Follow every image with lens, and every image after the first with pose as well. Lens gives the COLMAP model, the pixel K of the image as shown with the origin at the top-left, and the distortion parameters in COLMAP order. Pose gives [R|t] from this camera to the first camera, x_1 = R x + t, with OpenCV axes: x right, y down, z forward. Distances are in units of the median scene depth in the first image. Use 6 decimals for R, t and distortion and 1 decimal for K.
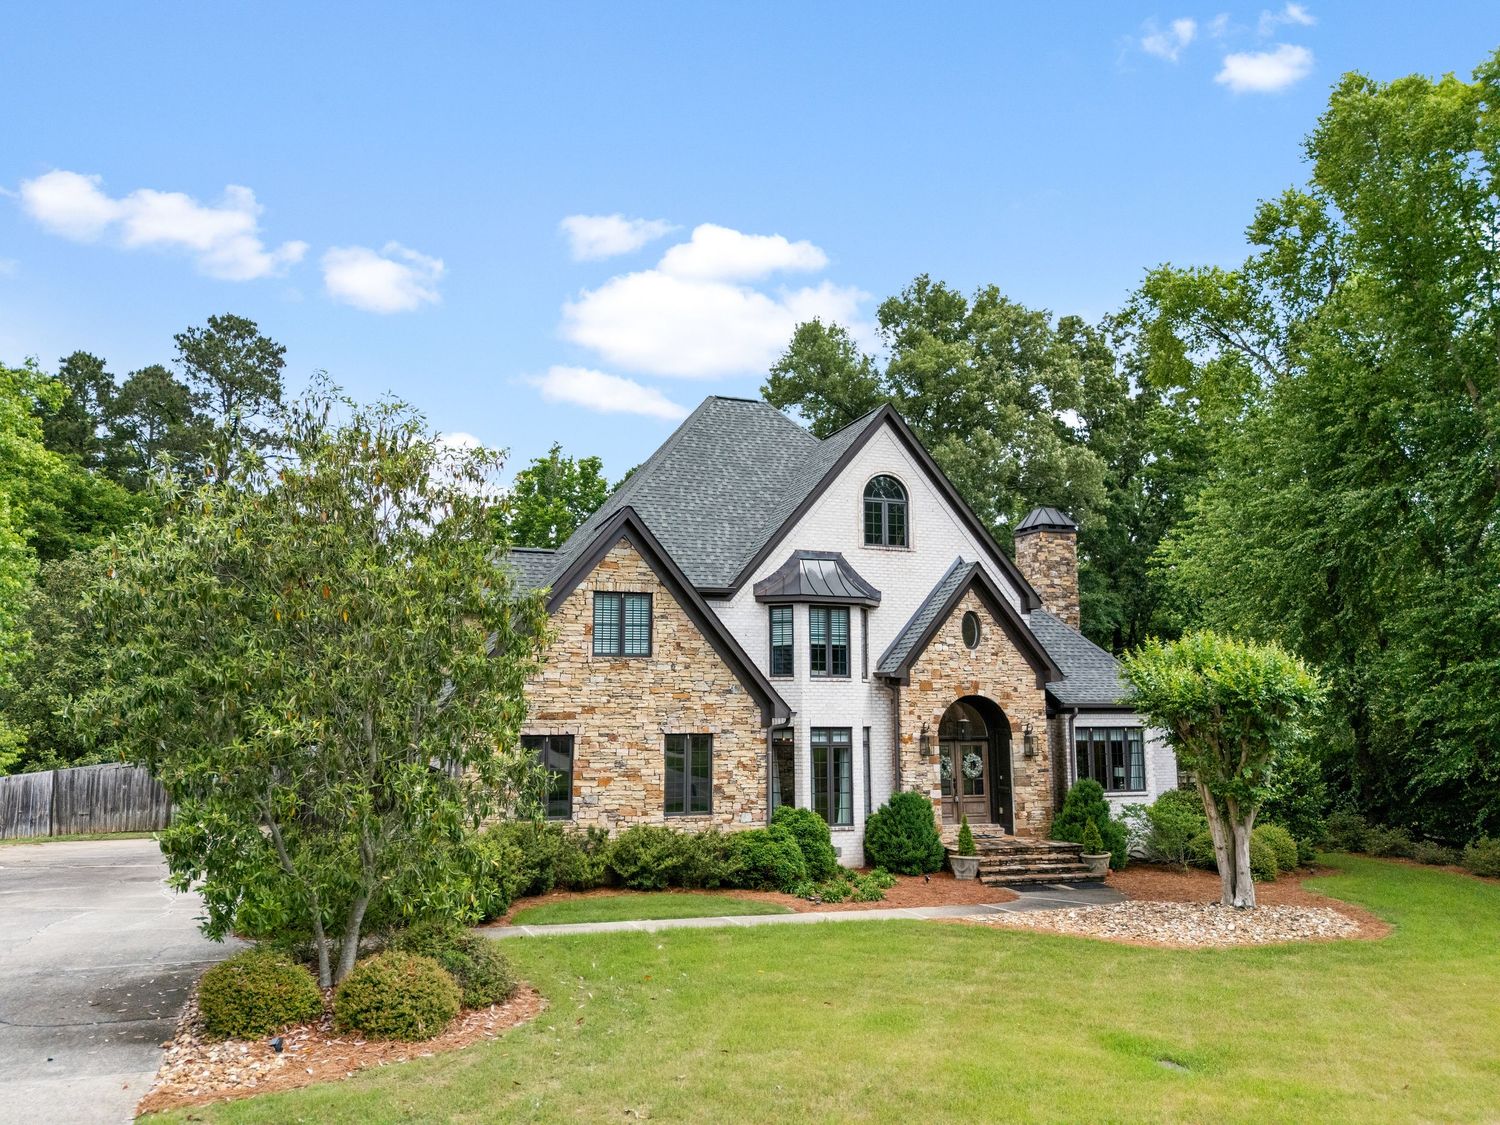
lens RADIAL K [[1100.2, 0, 751.1], [0, 1100.2, 556.3], [0, 0, 1]] dist [0.090945, -0.097516]
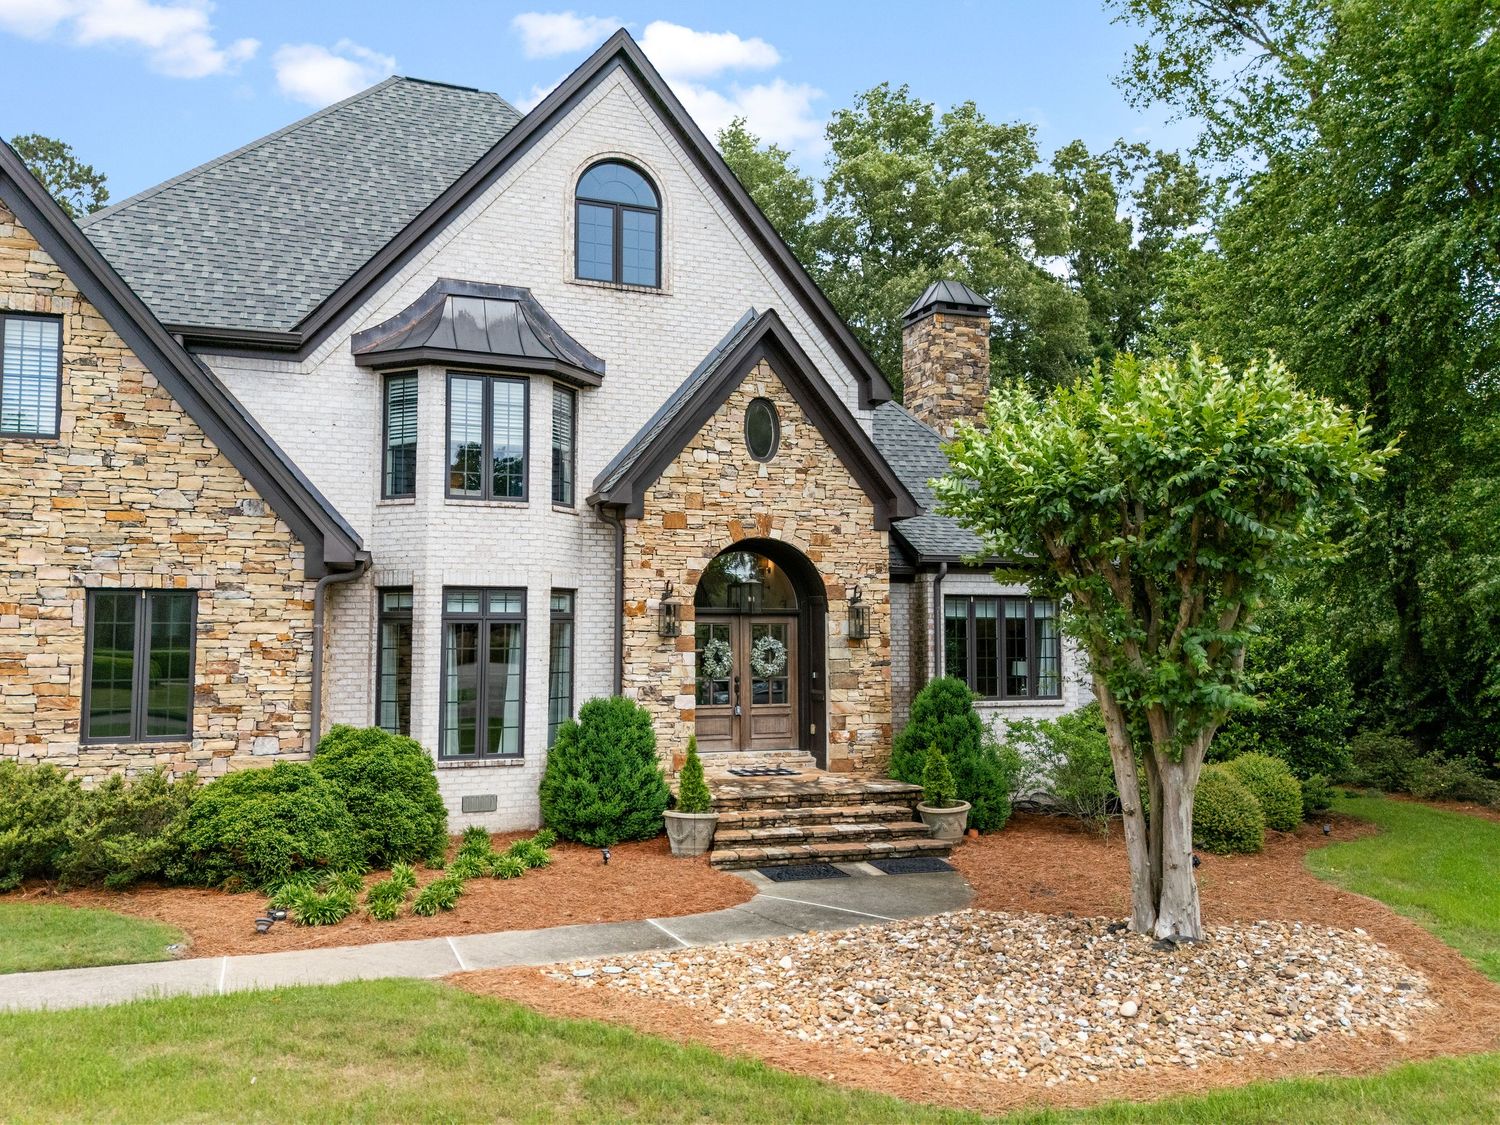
lens RADIAL K [[1100.2, 0, 747.0], [0, 1100.2, 564.1], [0, 0, 1]] dist [0.090945, -0.097516]
pose [[0.999849, 0.001027, -0.017366, 0.208643], [0.000393, 0.996668, 0.081570, 0.093726], [0.017392, -0.081565, 0.996516, 0.423437]]
